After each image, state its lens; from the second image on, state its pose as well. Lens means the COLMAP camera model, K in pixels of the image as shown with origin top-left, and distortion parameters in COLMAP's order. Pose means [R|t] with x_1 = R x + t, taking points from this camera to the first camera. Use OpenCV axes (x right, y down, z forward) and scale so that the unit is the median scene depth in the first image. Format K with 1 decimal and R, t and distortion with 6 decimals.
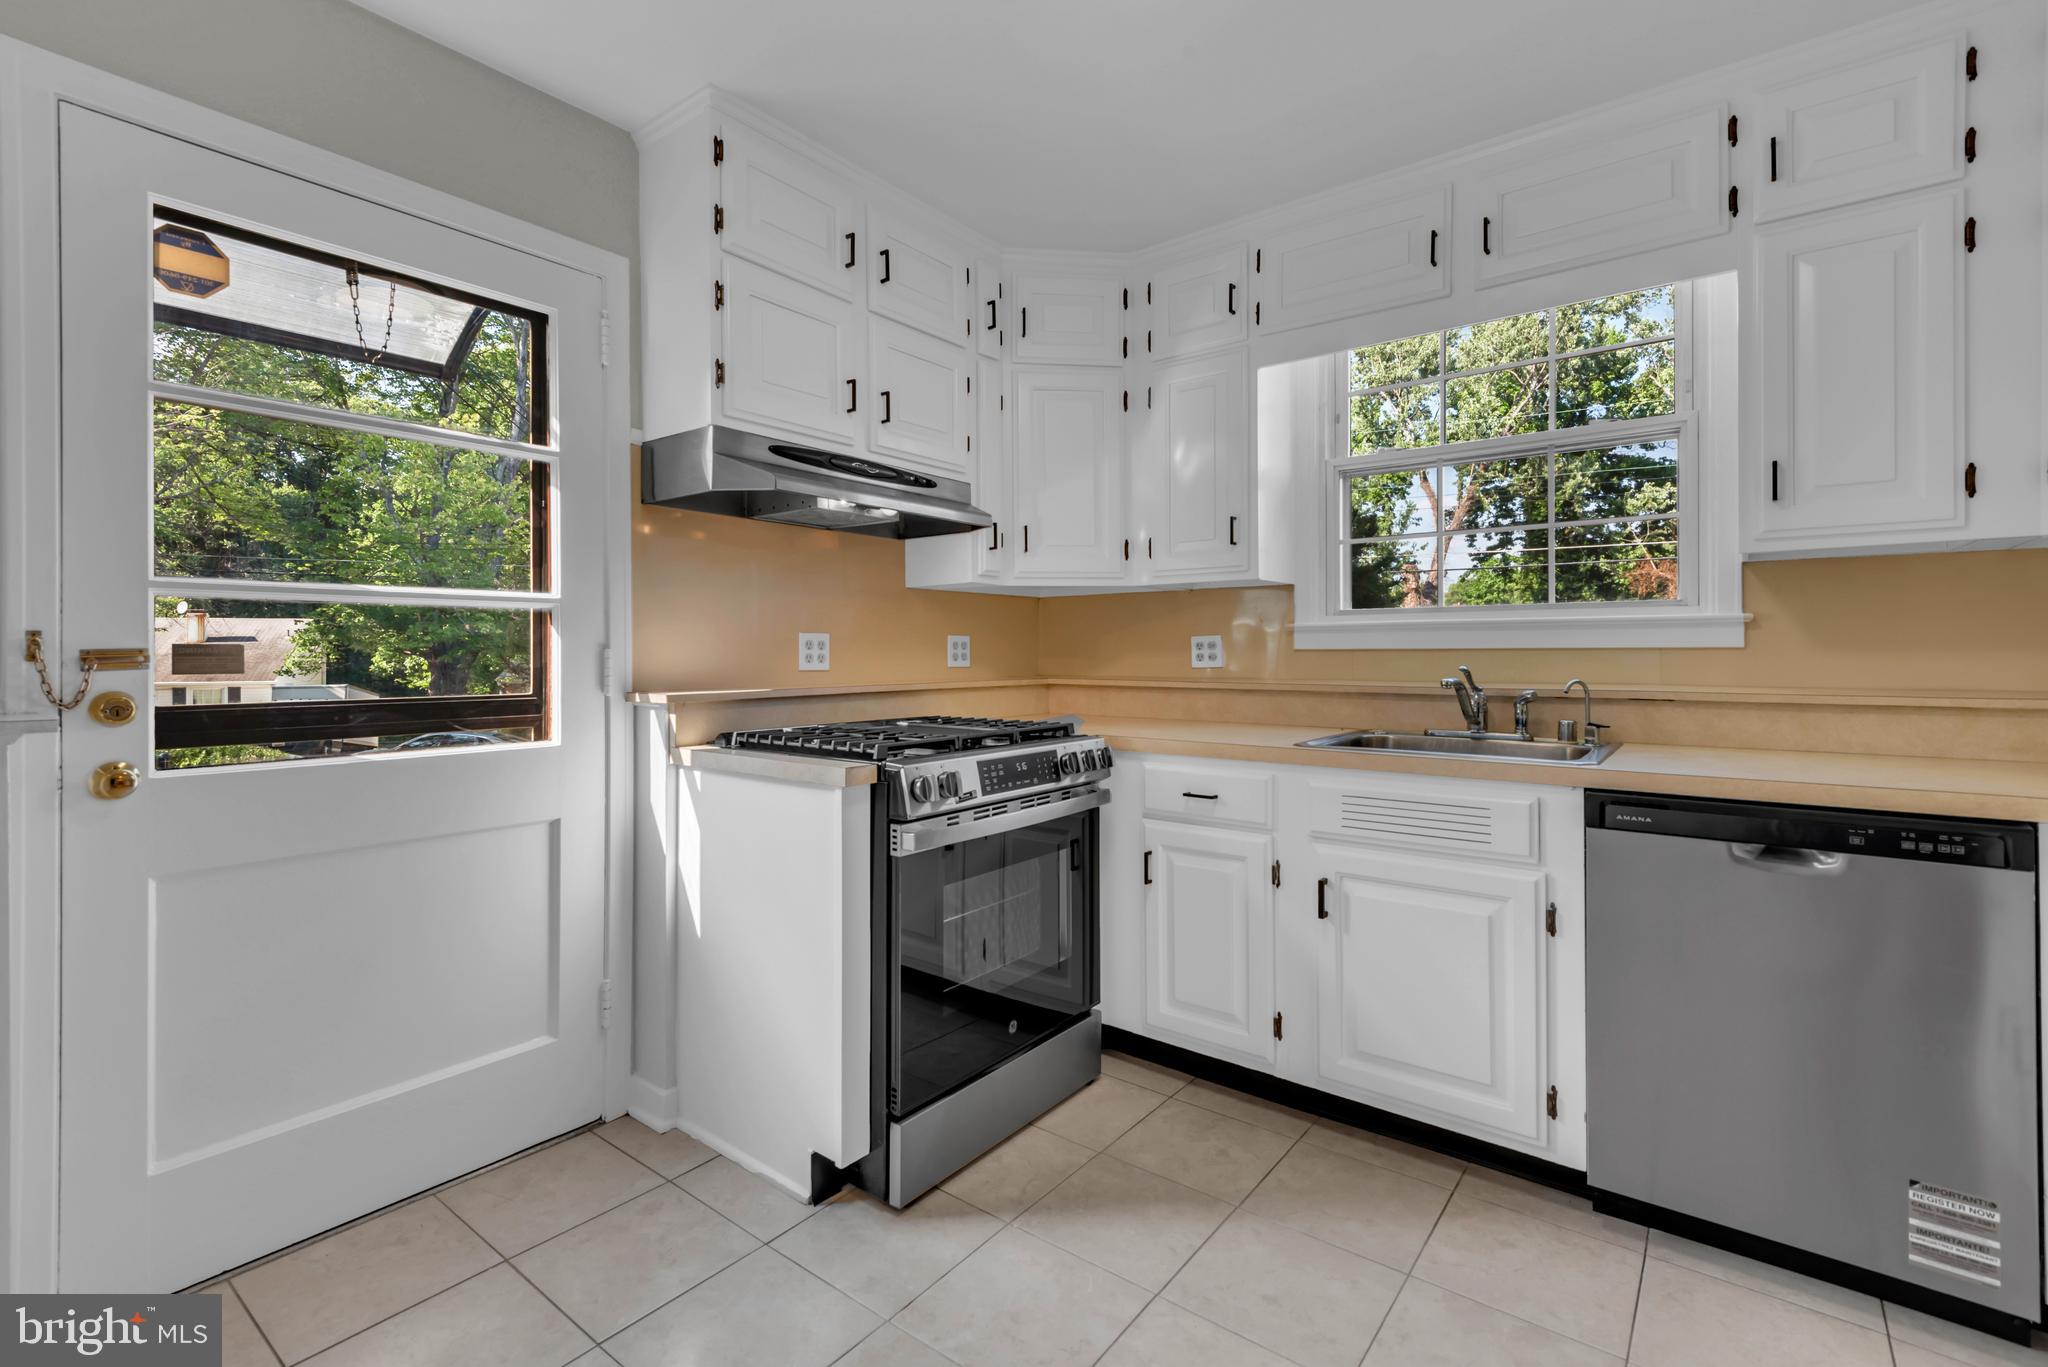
lens RADIAL K [[924.1, 0, 1007.4], [0, 924.1, 649.5], [0, 0, 1]] dist [0.024557, -0.010030]
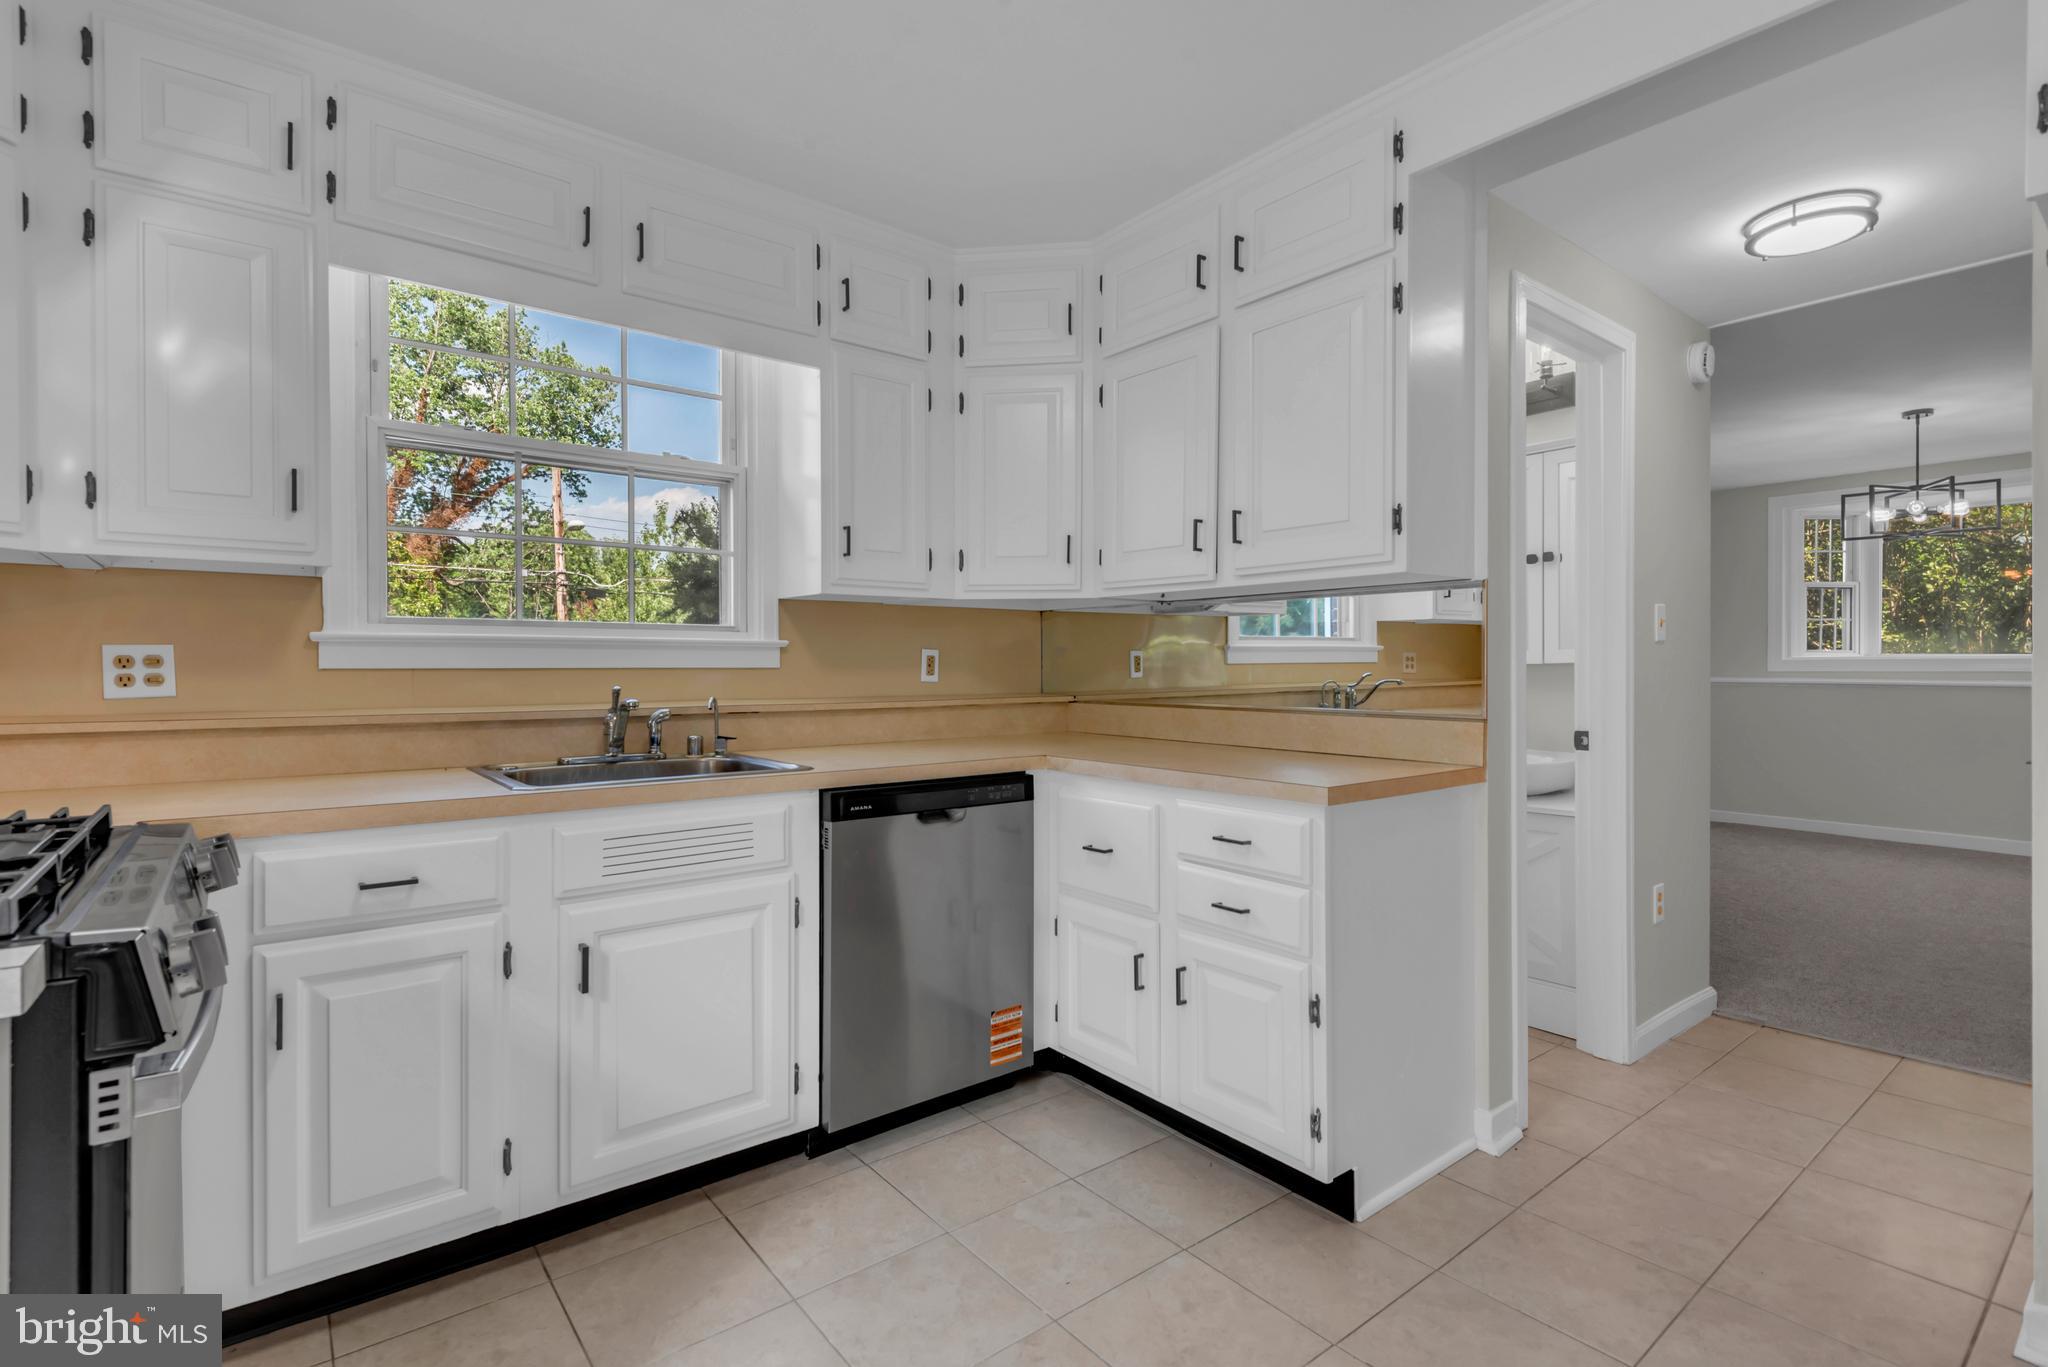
lens RADIAL K [[960.5, 0, 1013.3], [0, 960.5, 670.3], [0, 0, 1]] dist [0.017879, -0.009629]
pose [[0.238721, -0.000396, 0.971088, -0.379116], [-0.000442, 1.000000, 0.000517, 0.001205], [-0.971088, -0.000552, 0.238721, 0.394252]]
